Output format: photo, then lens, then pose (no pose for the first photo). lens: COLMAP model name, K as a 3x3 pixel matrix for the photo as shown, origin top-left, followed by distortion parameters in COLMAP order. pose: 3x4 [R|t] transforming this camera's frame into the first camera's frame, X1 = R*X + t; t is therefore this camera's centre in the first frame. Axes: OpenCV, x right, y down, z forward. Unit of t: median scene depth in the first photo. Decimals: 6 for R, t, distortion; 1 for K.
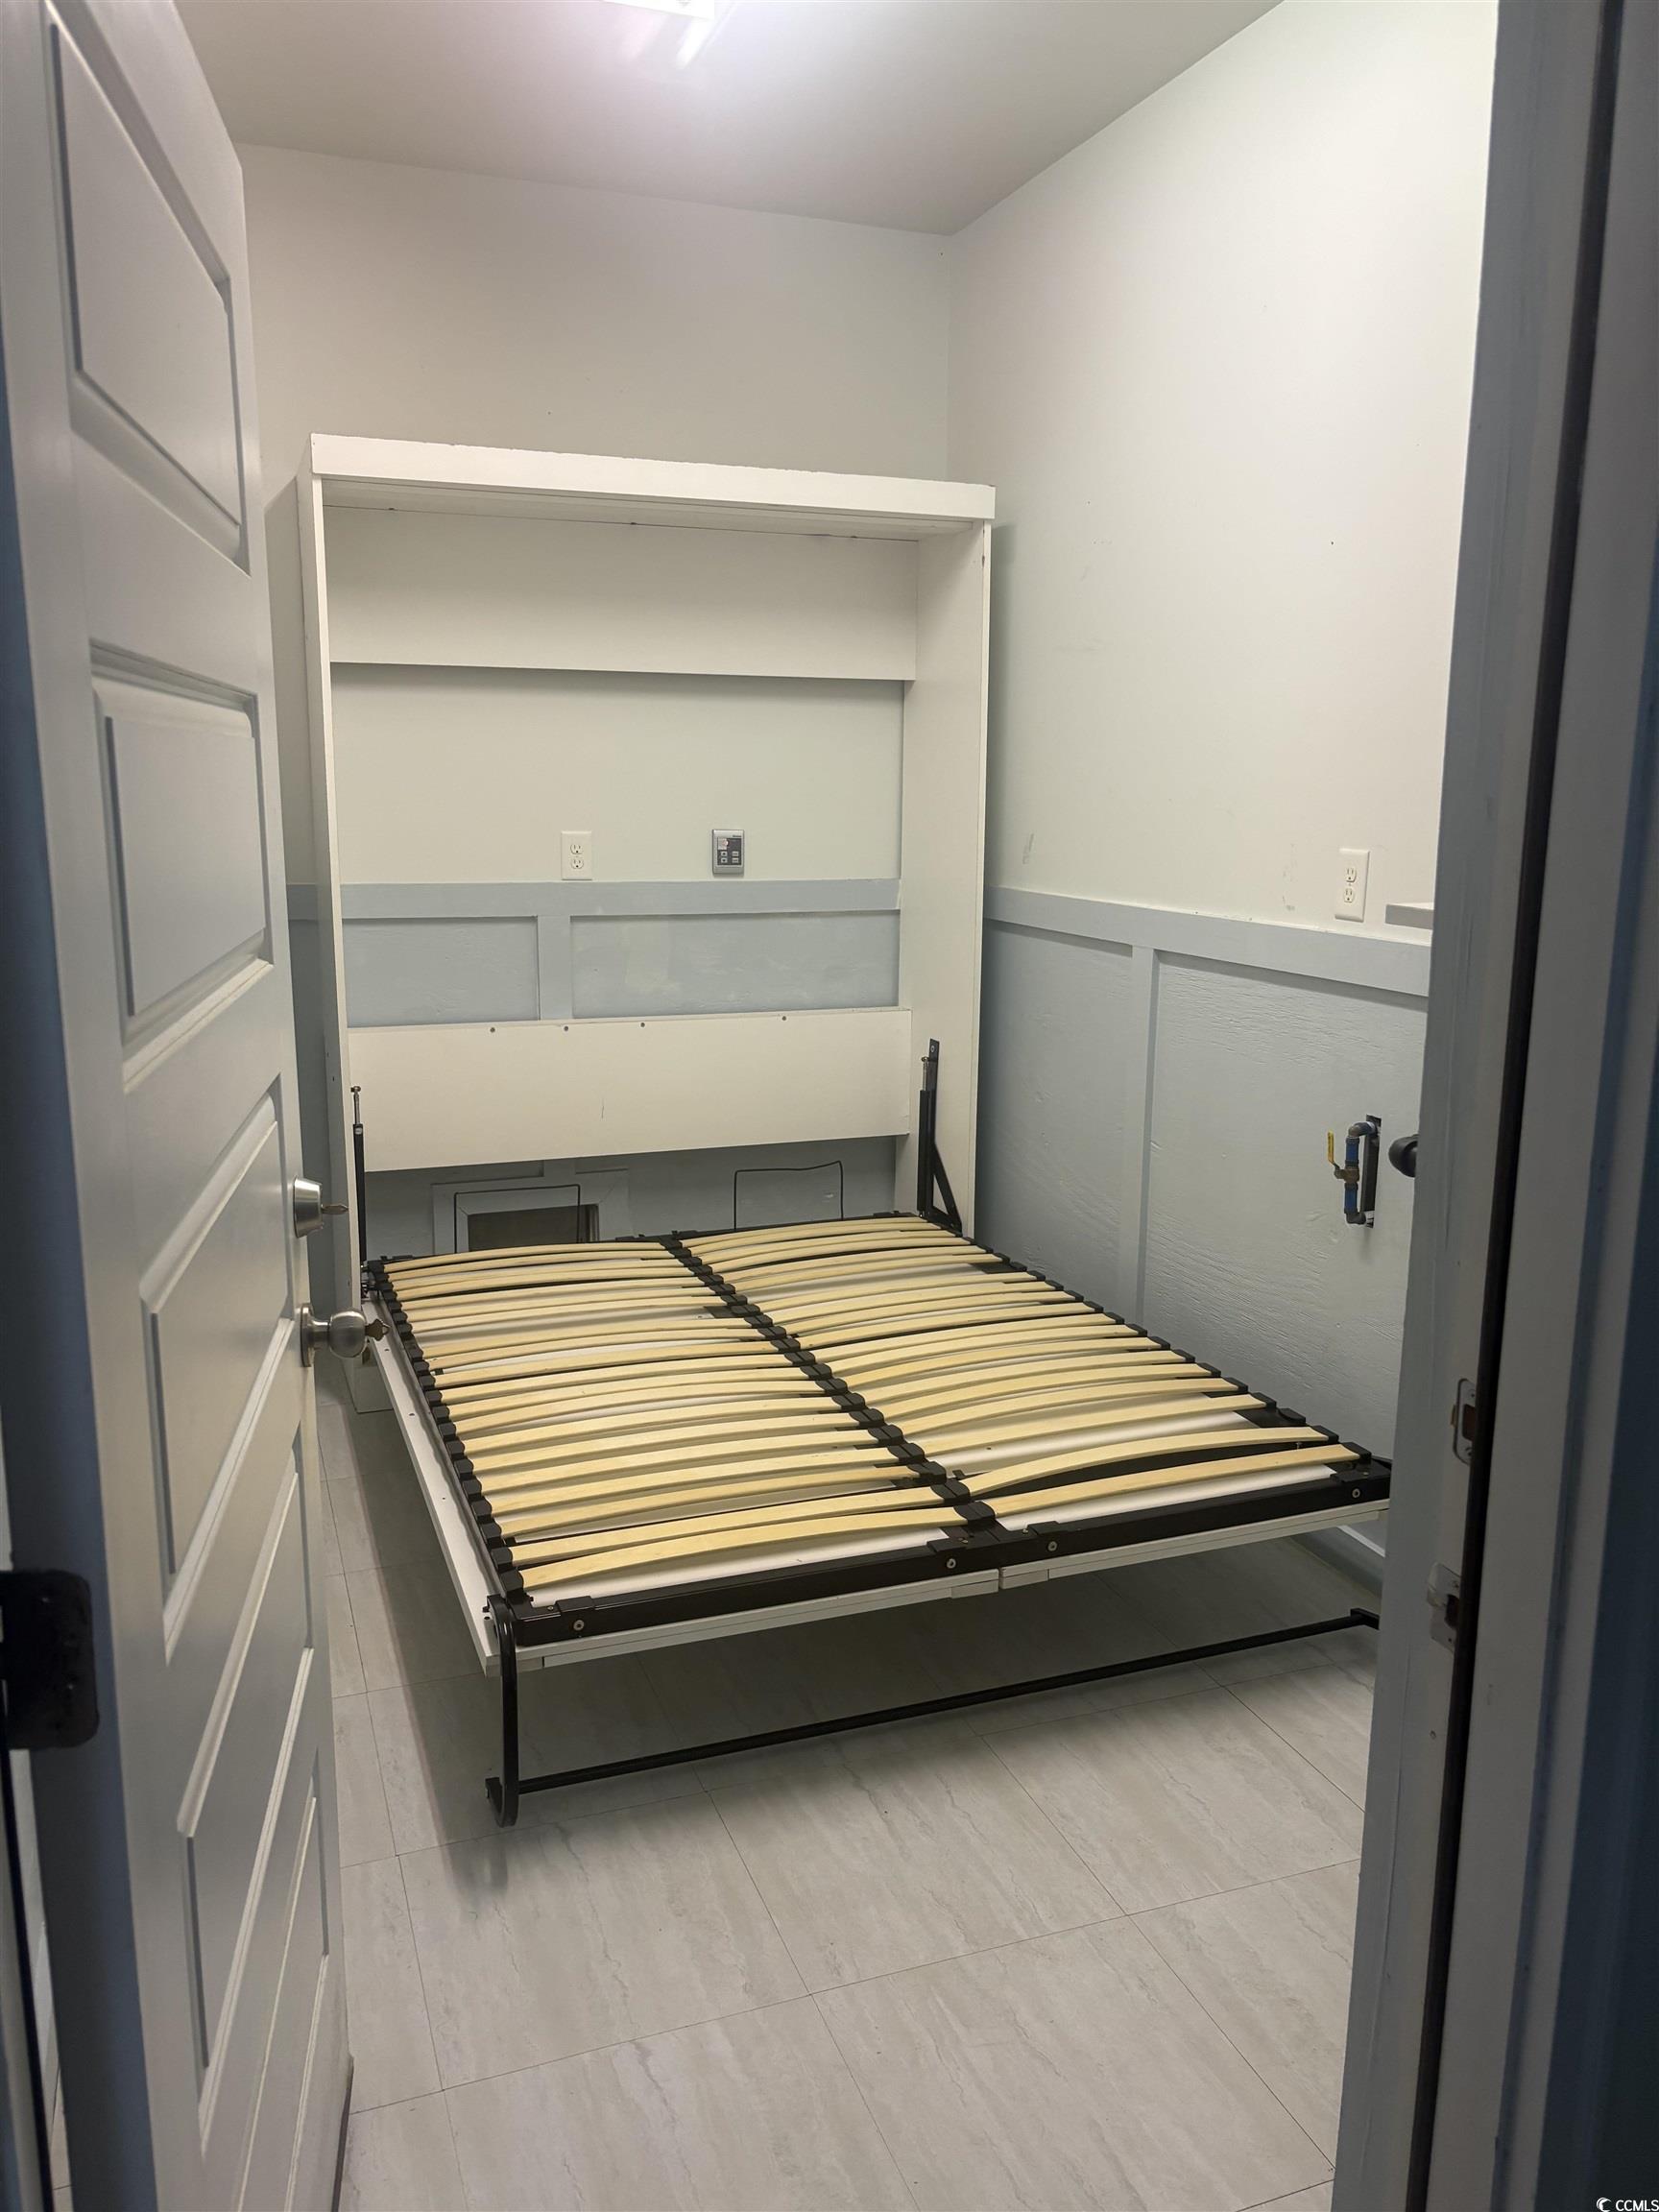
lens RADIAL K [[1677.4, 0, 818.8], [0, 1677.4, 1109.8], [0, 0, 1]] dist [0.006736, 0.000932]
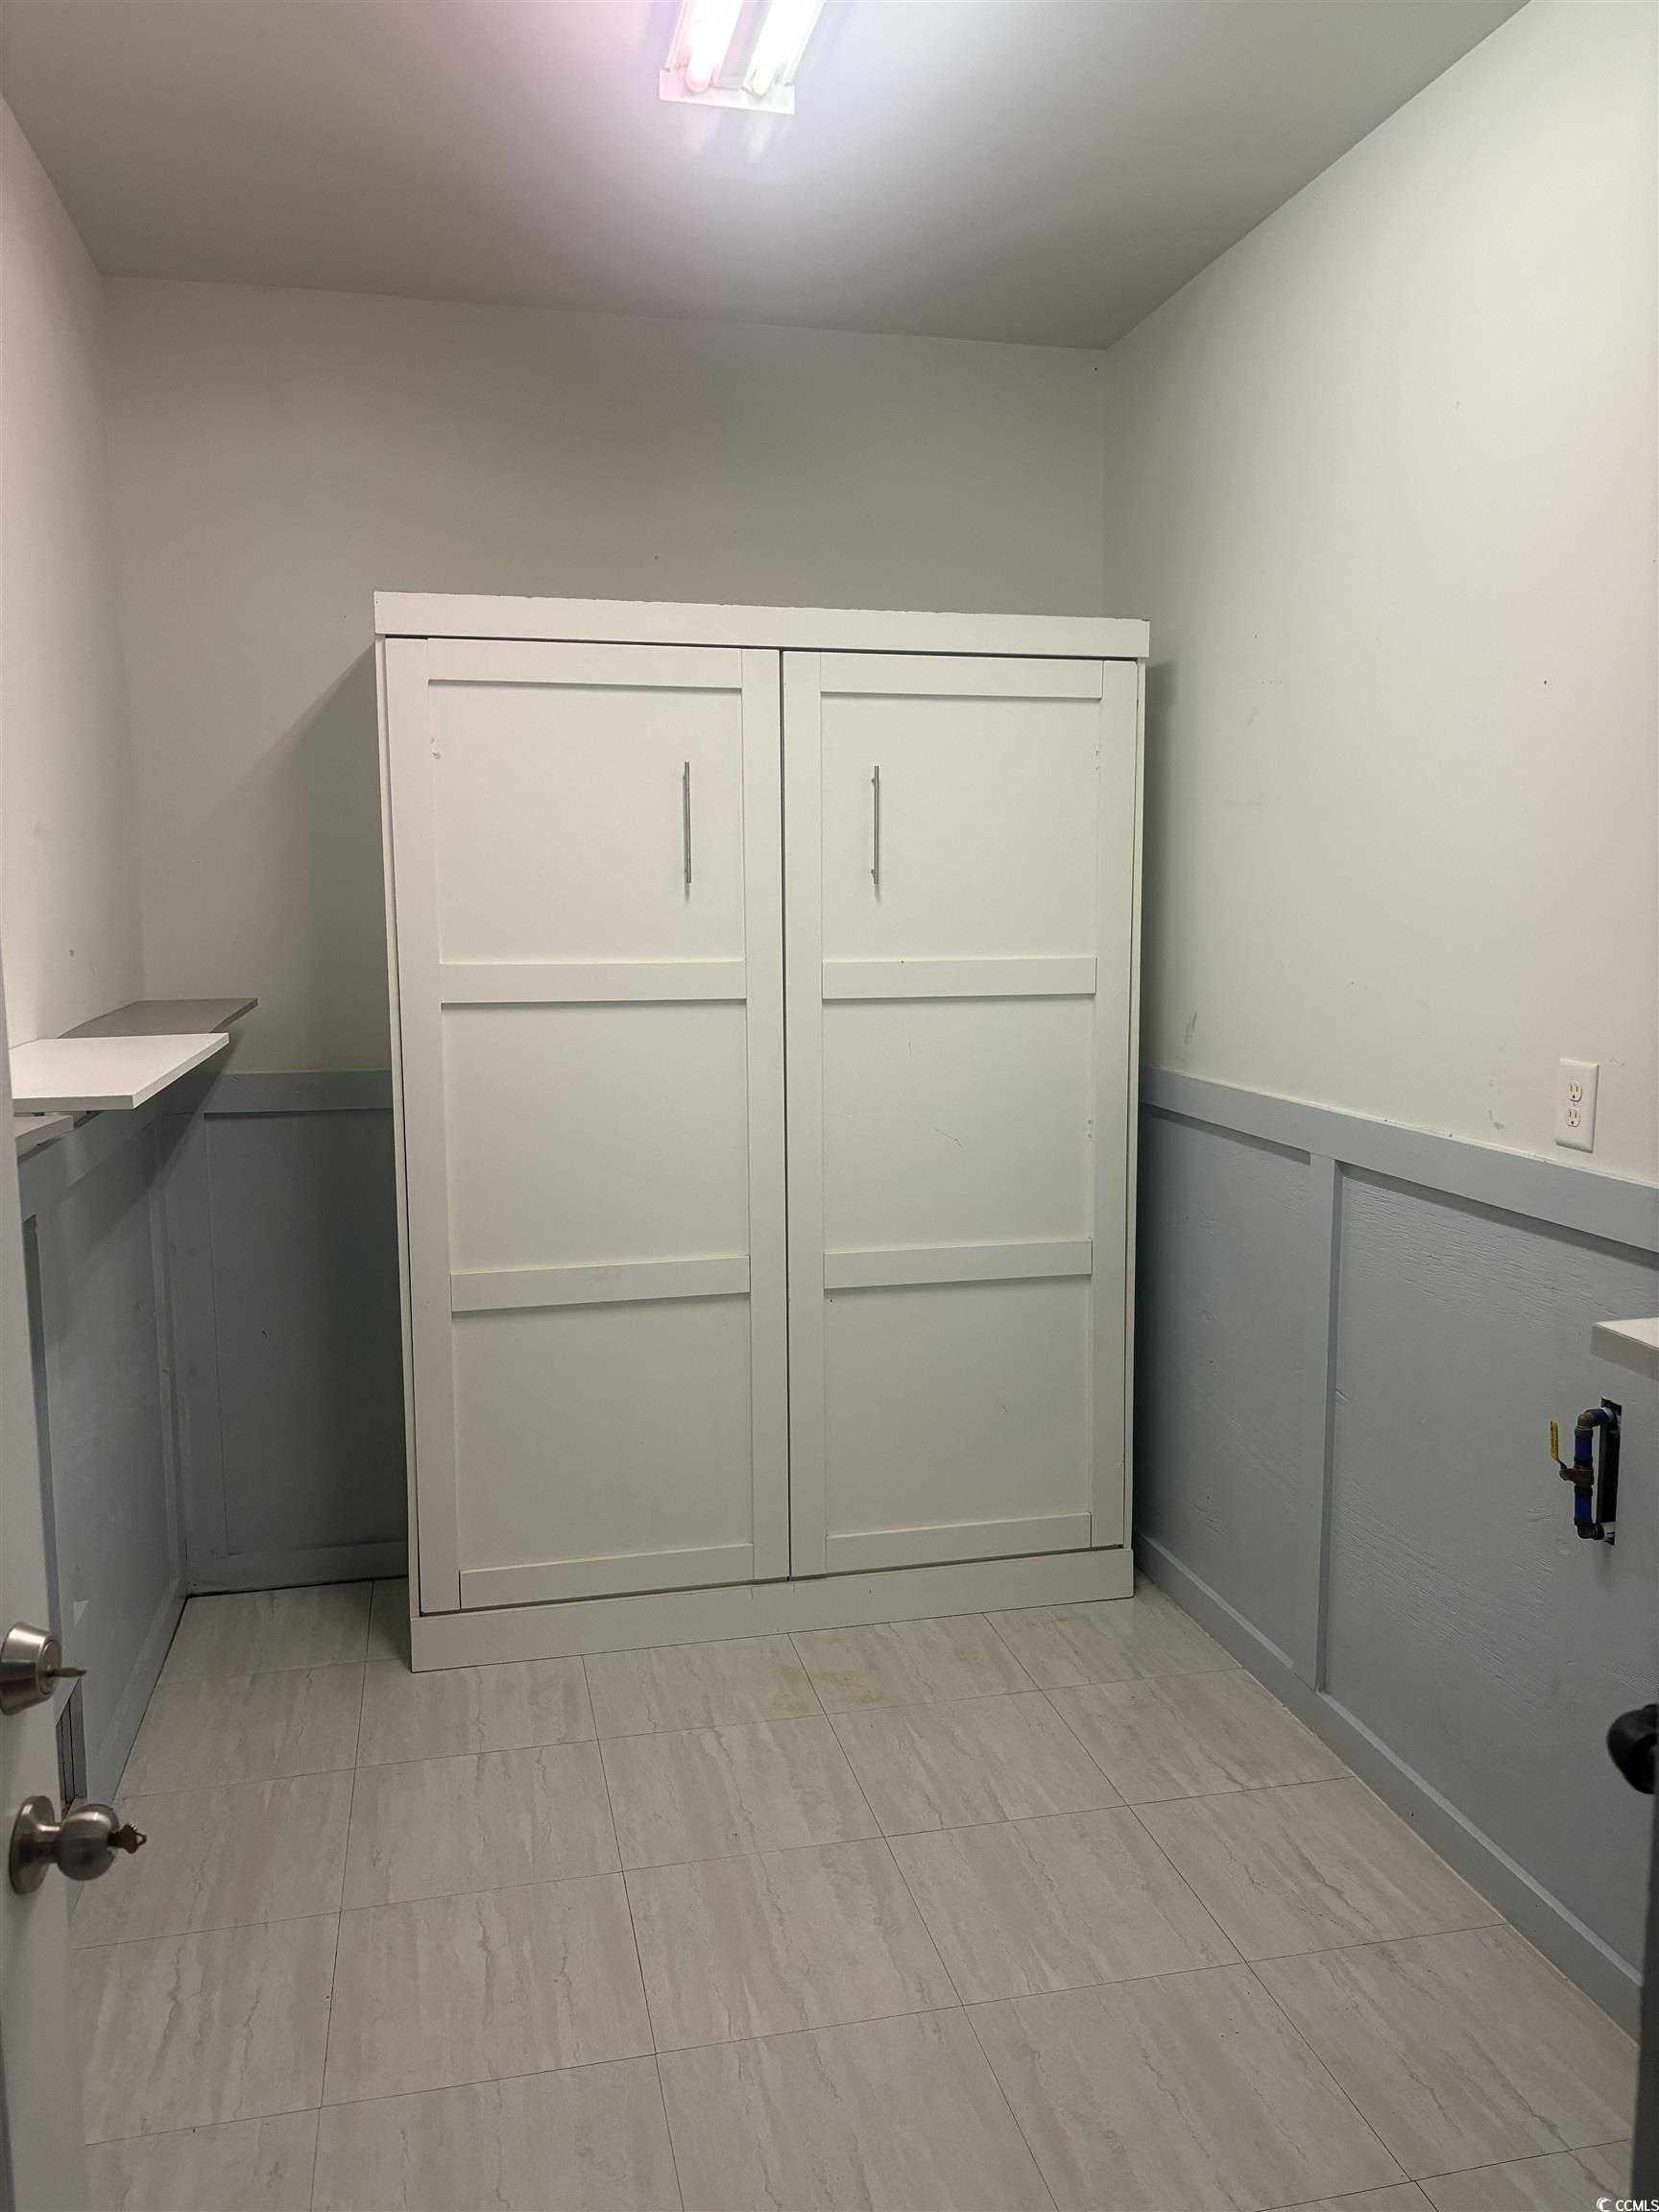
lens RADIAL K [[1677.4, 0, 839.2], [0, 1677.4, 1097.8], [0, 0, 1]] dist [0.006736, 0.000932]
pose [[0.992536, 0.004583, -0.121867, 0.068249], [-0.013558, 0.997246, -0.072918, -0.074658], [0.121197, 0.074026, 0.989864, 0.171347]]
